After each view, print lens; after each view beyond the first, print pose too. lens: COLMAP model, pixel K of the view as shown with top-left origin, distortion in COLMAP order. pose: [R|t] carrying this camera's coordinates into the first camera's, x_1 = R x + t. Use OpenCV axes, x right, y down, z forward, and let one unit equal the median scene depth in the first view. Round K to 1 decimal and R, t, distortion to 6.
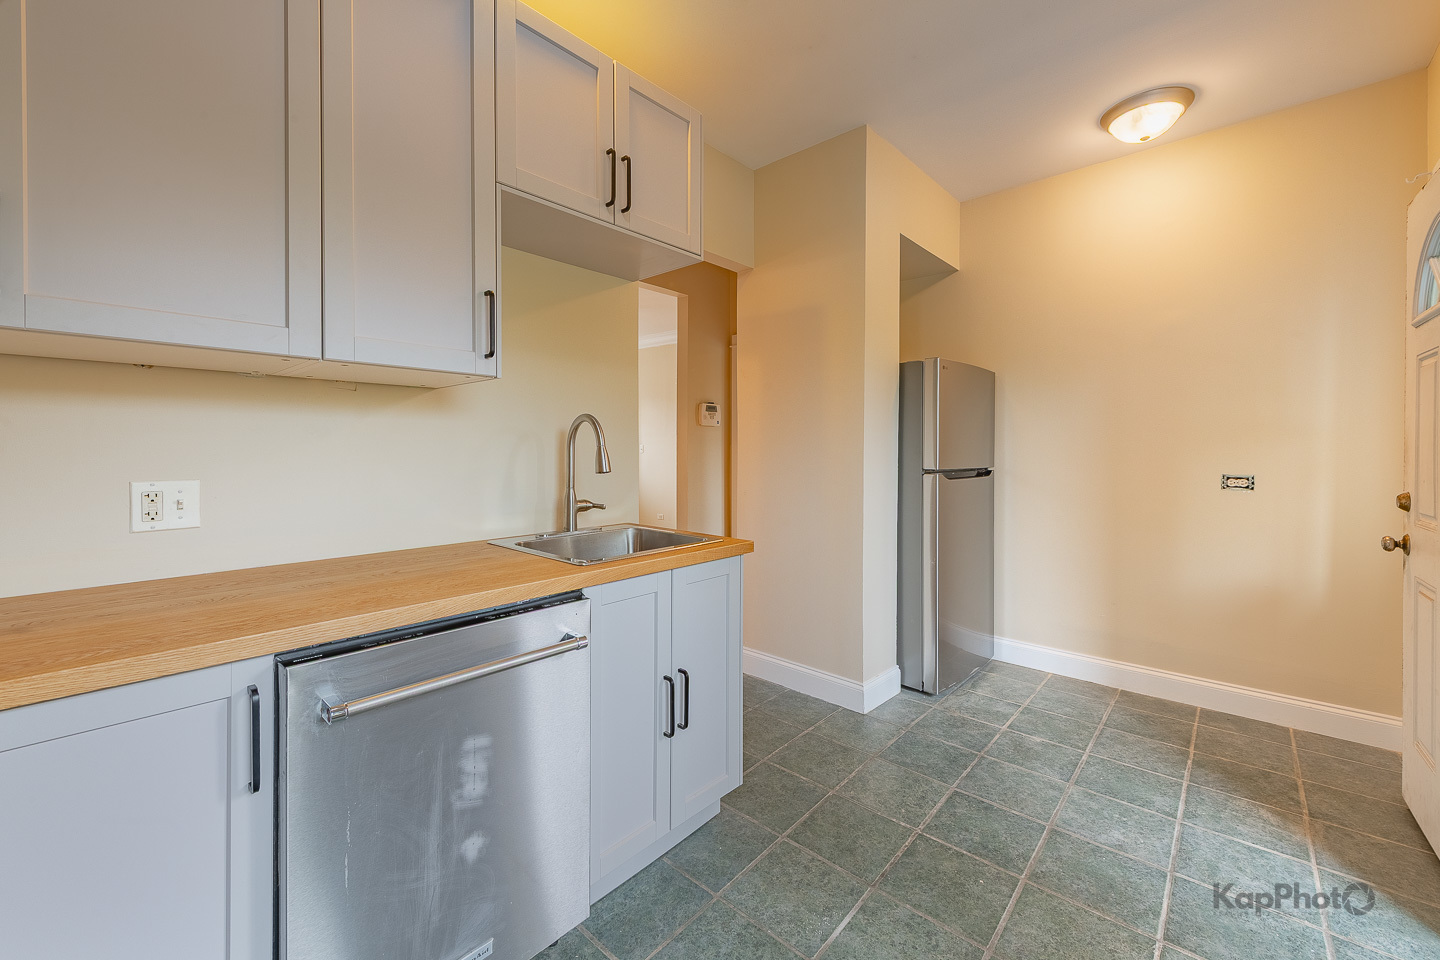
lens RADIAL K [[644.5, 0, 716.7], [0, 644.5, 446.0], [0, 0, 1]] dist [0.004578, -0.000277]
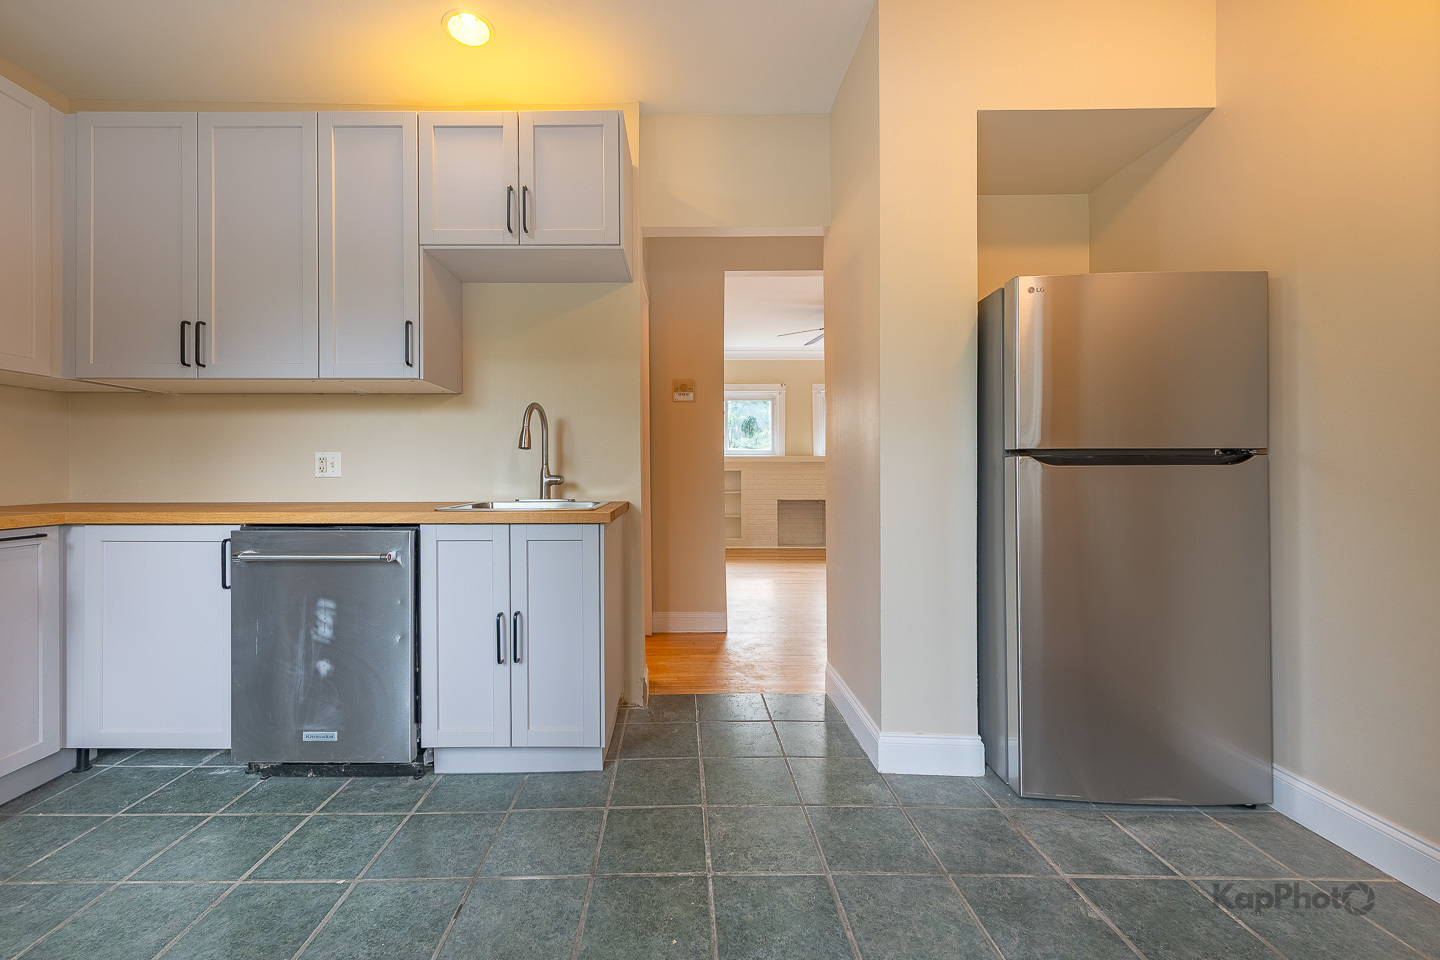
lens RADIAL K [[642.7, 0, 639.9], [0, 642.7, 468.7], [0, 0, 1]] dist [0.000946, -0.000366]
pose [[0.595246, -0.007482, -0.803509, 0.941920], [0.001247, 0.999964, -0.008388, 0.090999], [0.803543, 0.003990, 0.595234, 0.453099]]
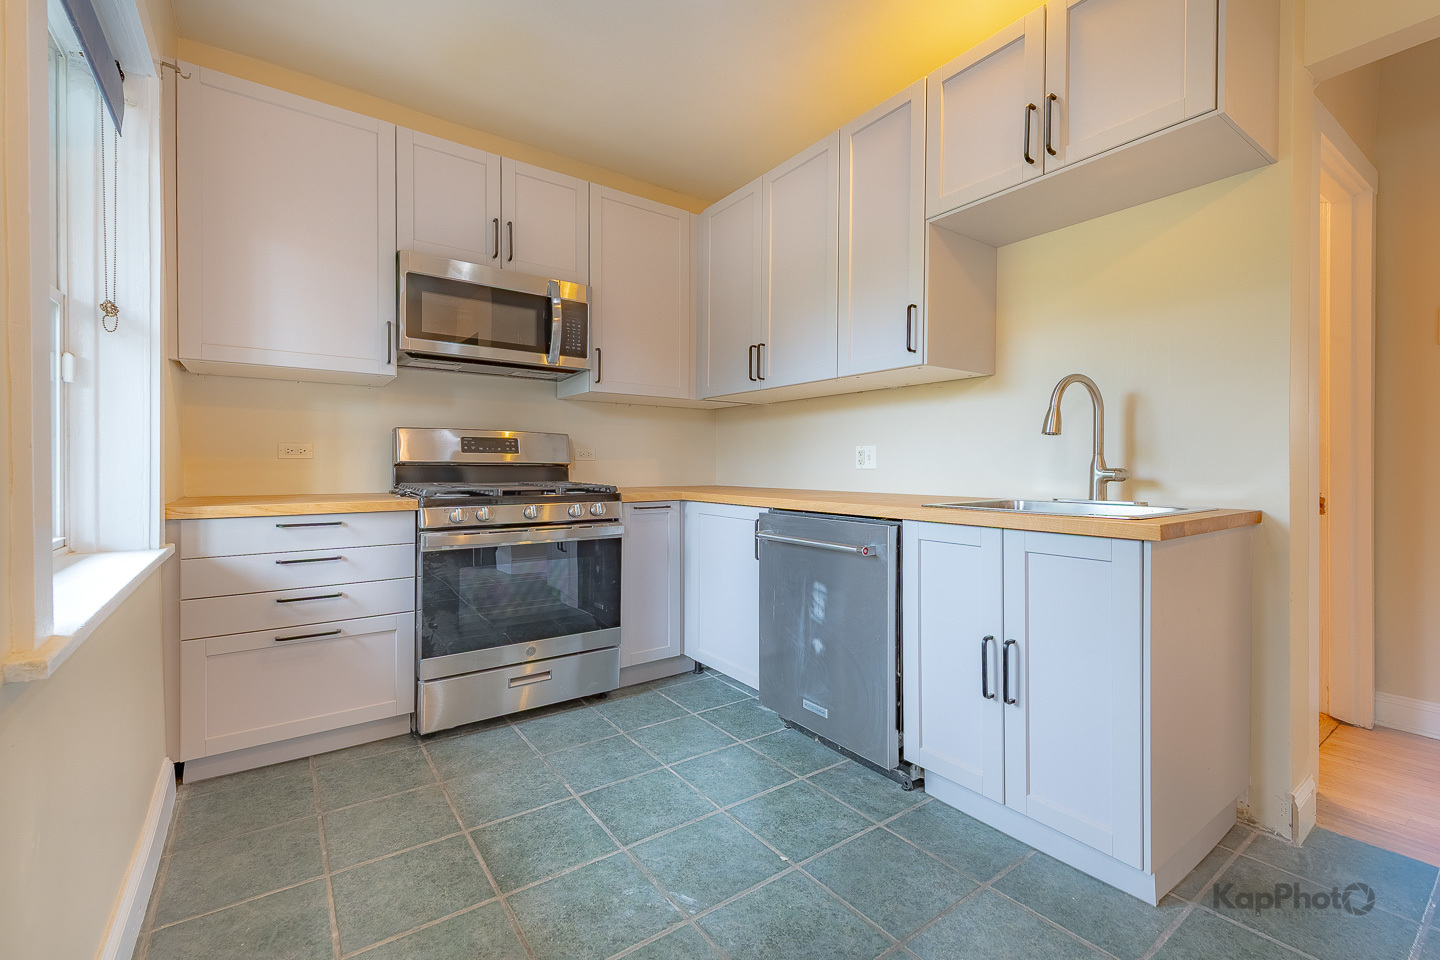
lens RADIAL K [[563.1, 0, 693.2], [0, 563.1, 471.1], [0, 0, 1]] dist [0.014582, -0.004077]
pose [[-0.300682, 0.006984, -0.953699, 0.790695], [-0.003774, 0.999957, 0.008513, 0.091965], [0.953717, 0.006159, -0.300643, 0.762413]]
